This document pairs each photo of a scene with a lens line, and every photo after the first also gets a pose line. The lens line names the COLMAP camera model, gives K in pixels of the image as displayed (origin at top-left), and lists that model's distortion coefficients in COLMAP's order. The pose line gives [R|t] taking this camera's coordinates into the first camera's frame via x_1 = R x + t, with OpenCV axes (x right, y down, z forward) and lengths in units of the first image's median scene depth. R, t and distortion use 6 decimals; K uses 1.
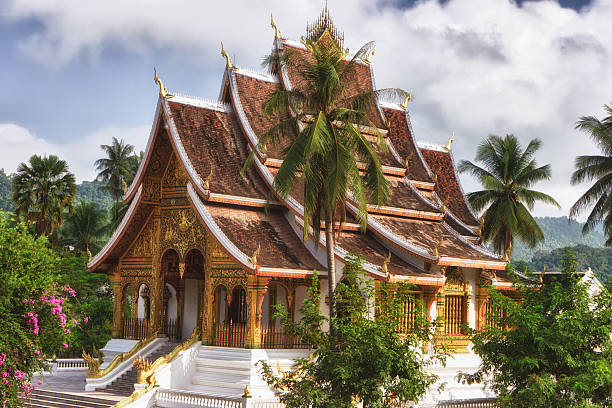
lens RADIAL K [[1218.1, 0, 306.0], [0, 1218.1, 204.0], [0, 0, 1]] dist [-0.022381, -0.036716]
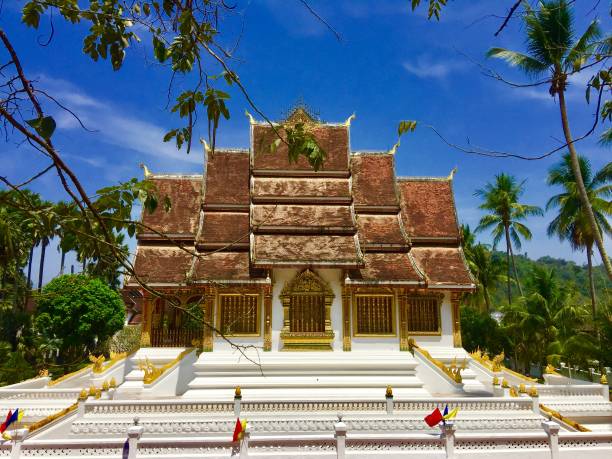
lens RADIAL K [[519.5, 0, 304.8], [0, 519.5, 217.3], [0, 0, 1]] dist [0.067537, -0.005347]
pose [[0.732547, -0.167264, -0.659846, 0.447520], [0.086708, 0.984373, -0.153267, 0.078006], [0.675171, 0.055061, 0.735603, 0.656276]]
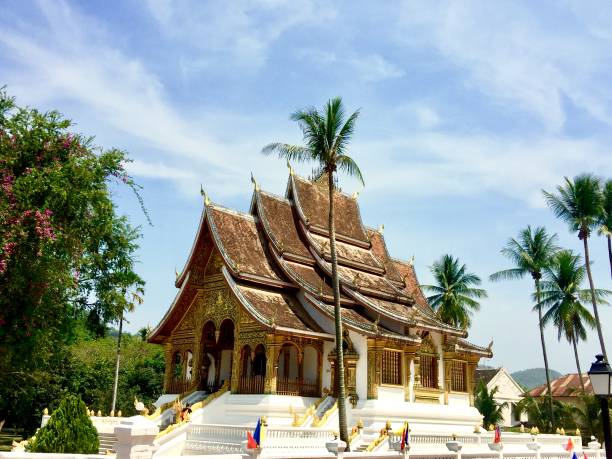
lens RADIAL K [[682.0, 0, 314.7], [0, 682.0, 213.2], [0, 0, 1]] dist [0.072057, -0.006946]
pose [[0.999949, -0.002347, 0.009866, -0.004926], [0.004326, 0.978621, -0.205627, 0.076613], [-0.009172, 0.205659, 0.978581, 0.258288]]
